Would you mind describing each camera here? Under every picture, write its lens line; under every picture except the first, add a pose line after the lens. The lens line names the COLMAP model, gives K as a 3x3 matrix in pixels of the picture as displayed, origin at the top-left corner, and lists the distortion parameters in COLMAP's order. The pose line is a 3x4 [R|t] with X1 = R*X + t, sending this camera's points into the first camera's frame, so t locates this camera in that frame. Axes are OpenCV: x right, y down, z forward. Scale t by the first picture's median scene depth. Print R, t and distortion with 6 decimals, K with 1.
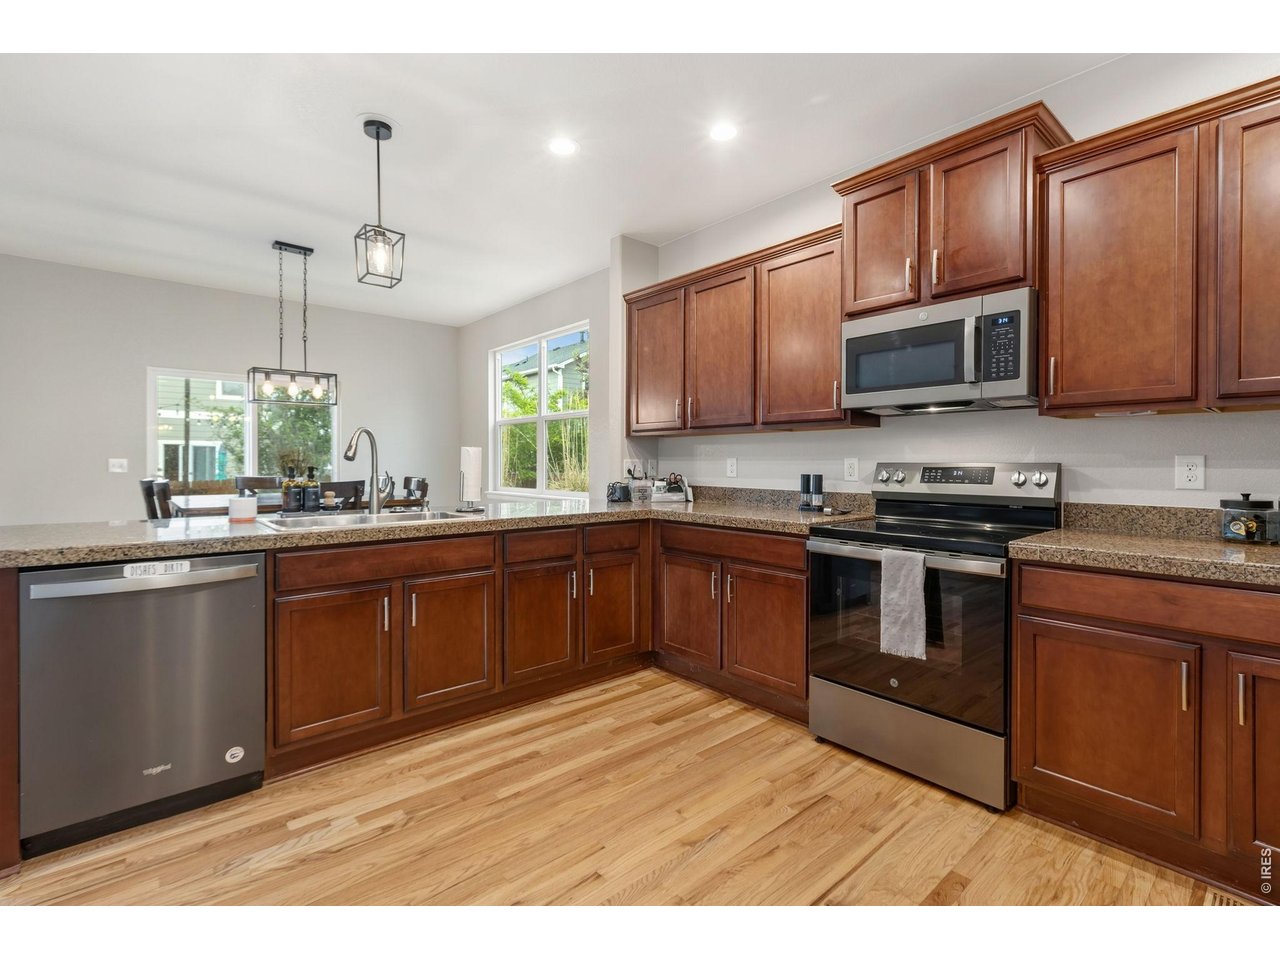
lens RADIAL K [[587.7, 0, 646.7], [0, 587.7, 465.6], [0, 0, 1]] dist [-0.000560, 0.000256]
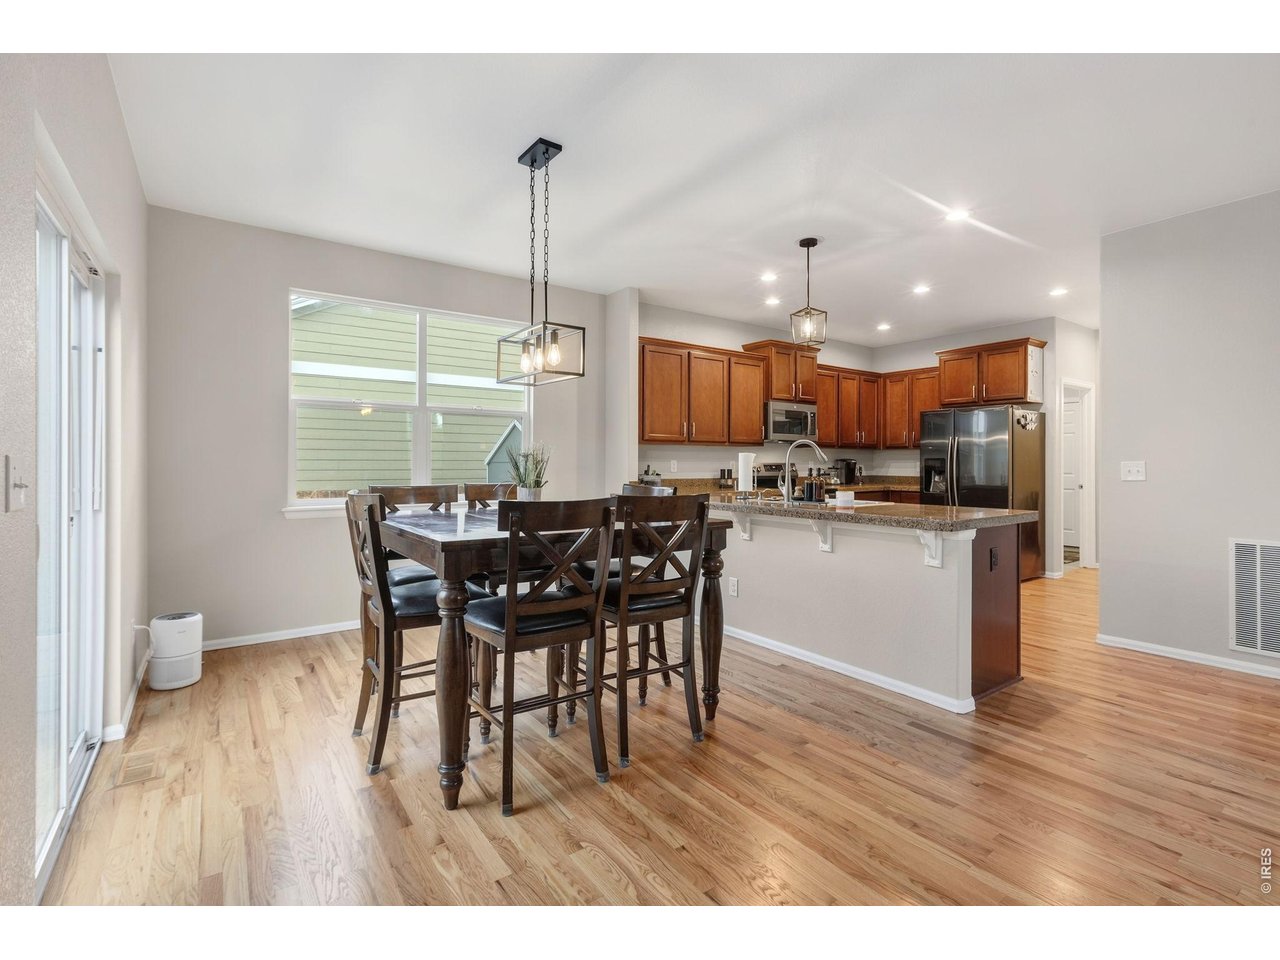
lens RADIAL K [[587.7, 0, 646.7], [0, 587.7, 465.6], [0, 0, 1]] dist [-0.000560, 0.000256]
pose [[0.100940, -0.007455, 0.994865, -2.000948], [0.002181, 0.999971, 0.007272, -0.013648], [-0.994890, 0.001435, 0.100954, 1.264819]]
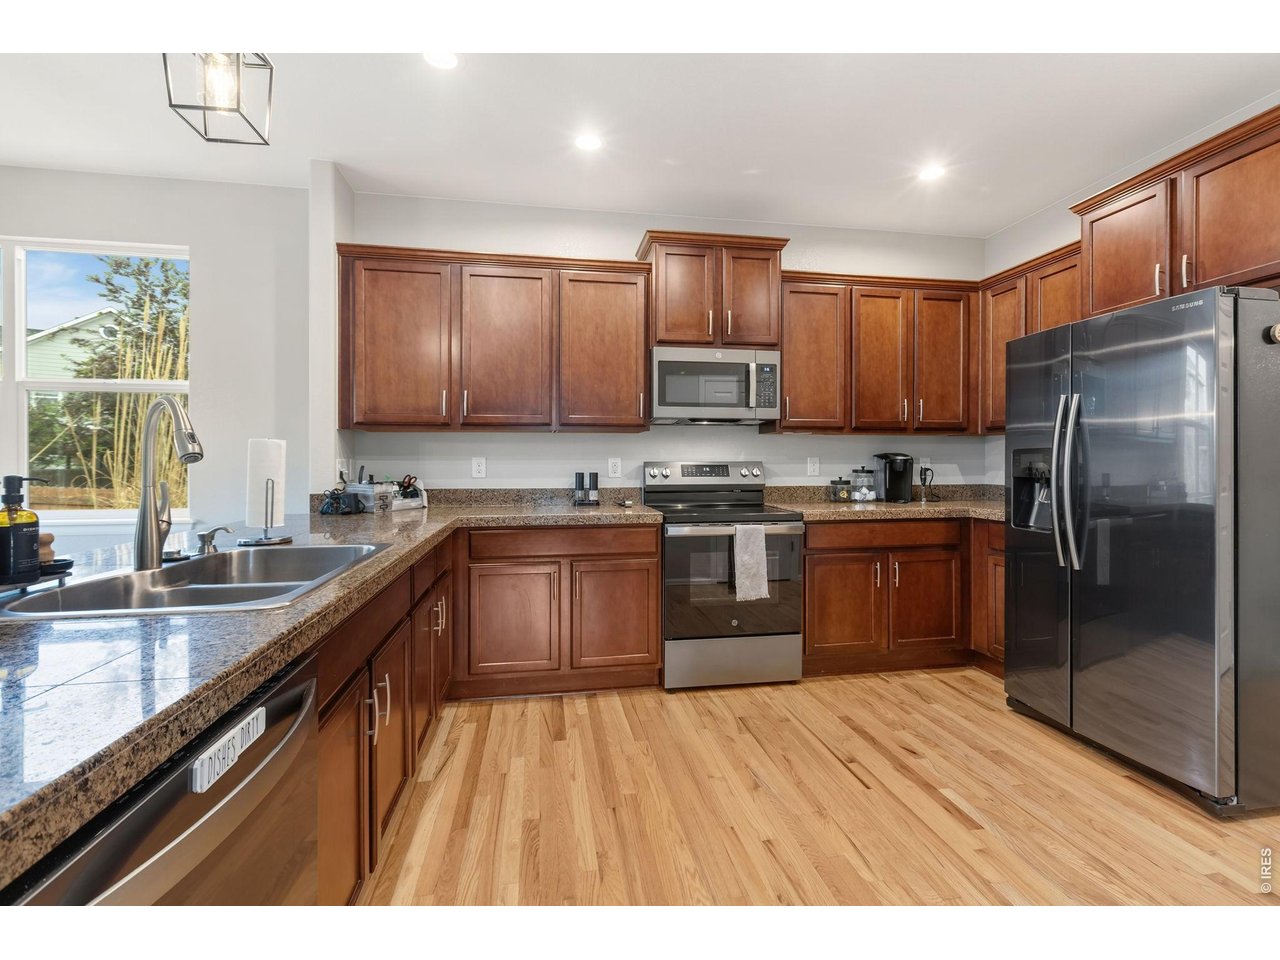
lens RADIAL K [[584.9, 0, 642.7], [0, 584.9, 459.8], [0, 0, 1]] dist [0.003061, 0.000400]
pose [[0.517911, -0.001337, 0.855434, -0.721899], [0.007229, 0.999970, -0.002814, -0.006318], [-0.855404, 0.007641, 0.517905, 0.401279]]
